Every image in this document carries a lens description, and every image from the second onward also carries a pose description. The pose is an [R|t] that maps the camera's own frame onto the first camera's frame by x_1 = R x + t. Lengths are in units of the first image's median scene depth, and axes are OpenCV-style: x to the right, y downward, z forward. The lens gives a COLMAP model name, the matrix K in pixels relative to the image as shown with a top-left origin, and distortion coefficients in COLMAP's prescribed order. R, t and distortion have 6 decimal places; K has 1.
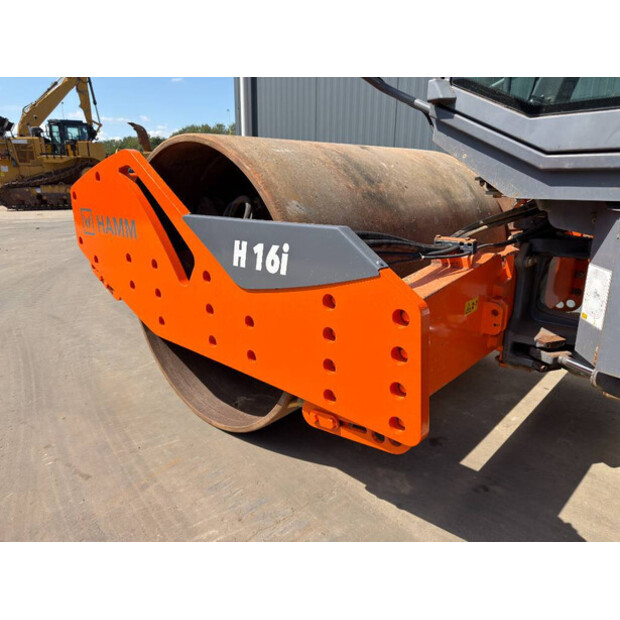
lens RADIAL K [[438.0, 0, 310.0], [0, 438.0, 310.0], [0, 0, 1]] dist [0.118989, -0.128905]
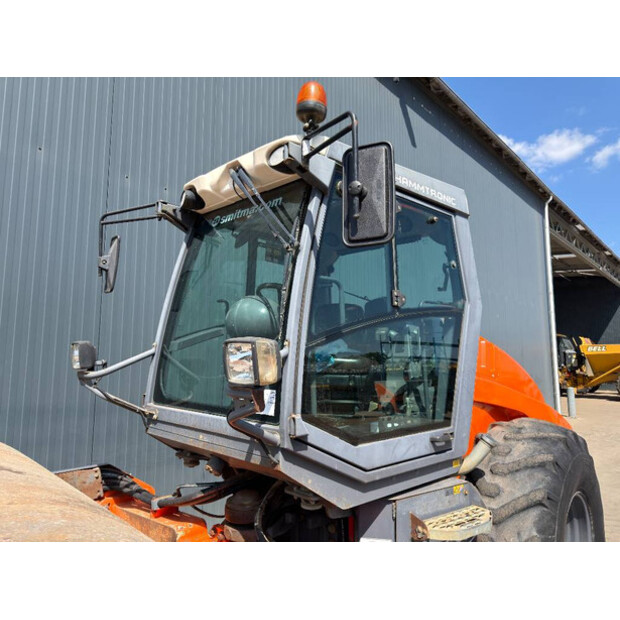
lens RADIAL K [[438.0, 0, 310.0], [0, 438.0, 310.0], [0, 0, 1]] dist [0.118989, -0.128905]
pose [[0.023681, 0.097215, 0.994982, -0.575136], [0.277198, 0.955598, -0.099964, -0.477353], [-0.960521, 0.278175, -0.004318, 0.673625]]
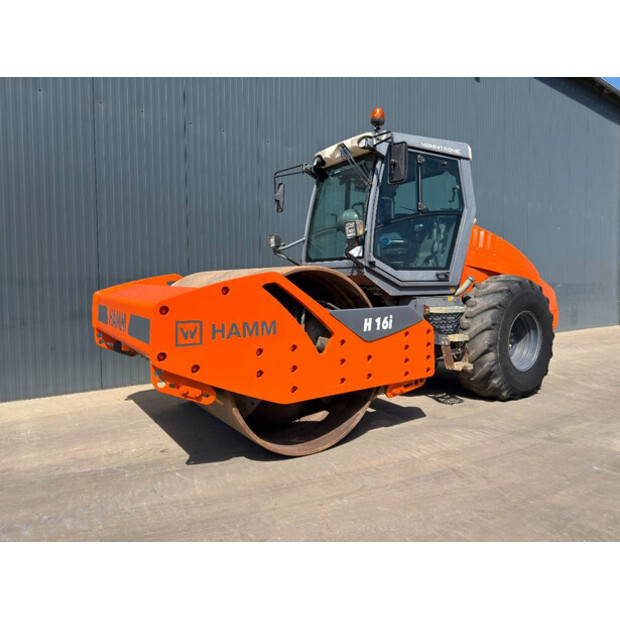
lens RADIAL K [[438.0, 0, 310.0], [0, 438.0, 310.0], [0, 0, 1]] dist [0.118989, -0.128905]
pose [[0.208812, -0.059255, 0.976159, -1.794081], [0.283743, 0.958897, -0.002488, -0.214669], [-0.935889, 0.277498, 0.217042, 0.641082]]
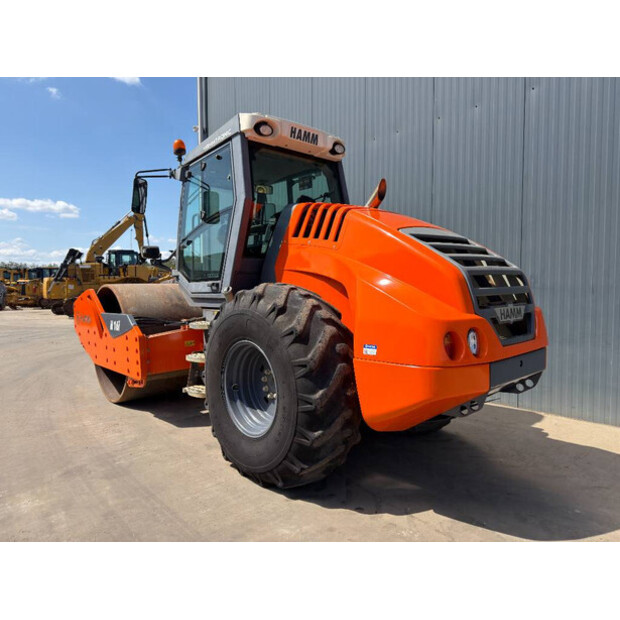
lens RADIAL K [[421.0, 0, 310.0], [0, 421.0, 310.0], [0, 0, 1]] dist [-0.065510, -0.000682]
pose [[0.998124, -0.008617, -0.060620, 1.040673], [-0.005819, 0.972215, -0.234016, 0.320808], [0.060952, 0.233930, 0.970341, -1.249843]]
